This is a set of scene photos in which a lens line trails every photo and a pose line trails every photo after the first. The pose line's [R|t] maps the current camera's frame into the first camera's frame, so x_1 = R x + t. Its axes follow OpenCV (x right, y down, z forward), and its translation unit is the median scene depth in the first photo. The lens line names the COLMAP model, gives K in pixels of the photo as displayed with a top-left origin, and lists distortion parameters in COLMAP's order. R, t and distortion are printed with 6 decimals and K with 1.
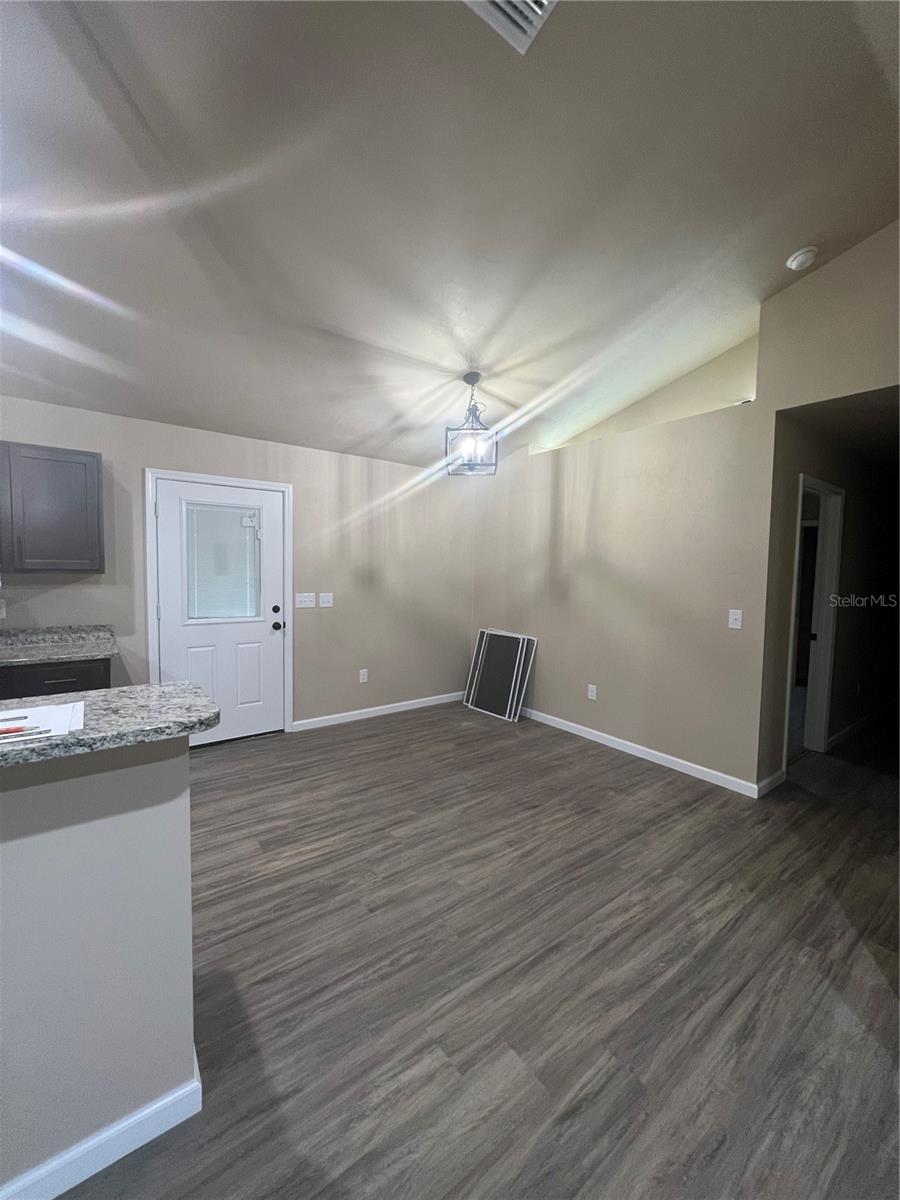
lens RADIAL K [[480.9, 0, 453.6], [0, 480.9, 598.3], [0, 0, 1]] dist [-0.002774, 0.000814]
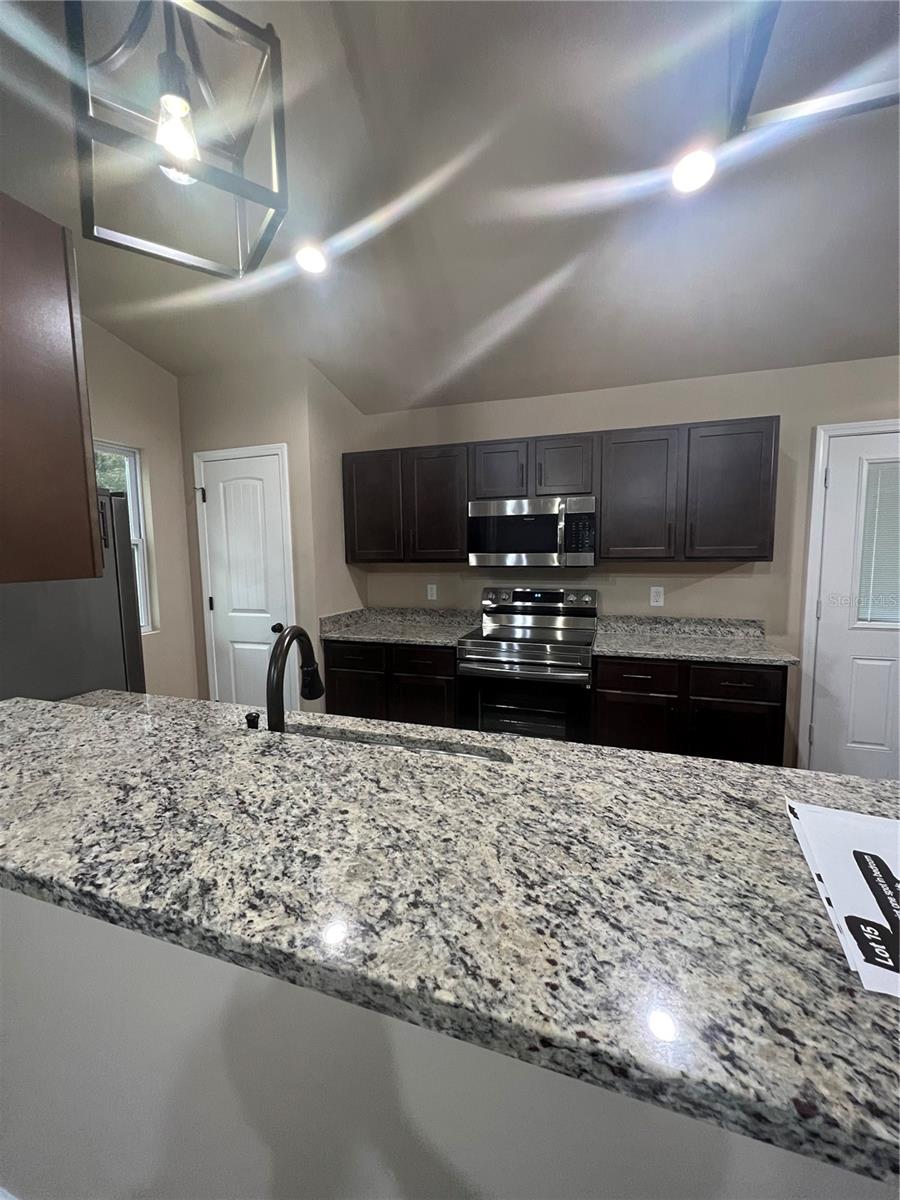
lens RADIAL K [[480.9, 0, 451.4], [0, 480.9, 597.4], [0, 0, 1]] dist [-0.002774, 0.000814]
pose [[0.555667, 0.056608, -0.829476, -0.305478], [-0.028991, 0.998392, 0.048714, -0.011603], [0.830900, -0.003021, 0.556414, 0.060988]]
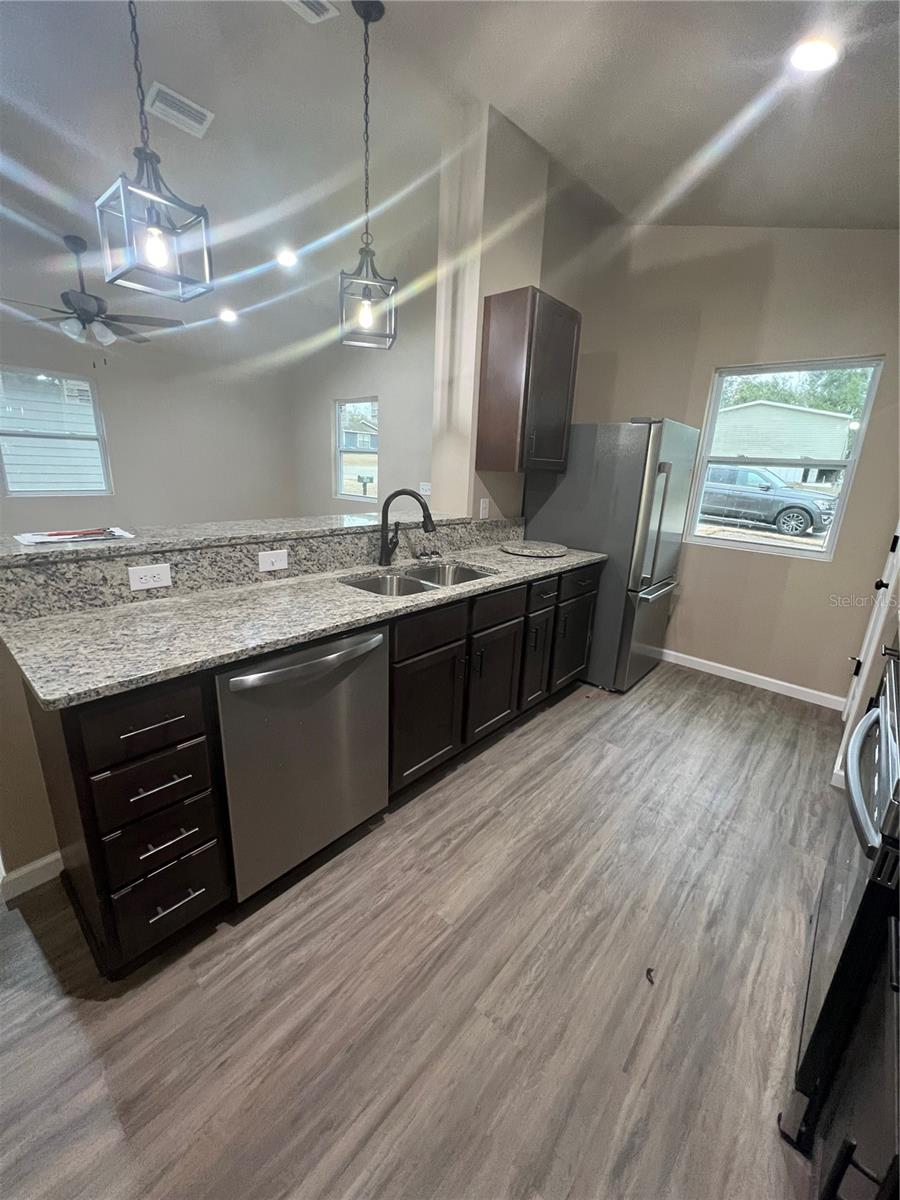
lens RADIAL K [[480.9, 0, 448.1], [0, 480.9, 599.7], [0, 0, 1]] dist [-0.002774, 0.000814]
pose [[-0.978359, -0.006495, -0.206812, -0.528776], [-0.074783, 0.943042, 0.324159, -0.049468], [0.192927, 0.332610, -0.923120, 0.805469]]
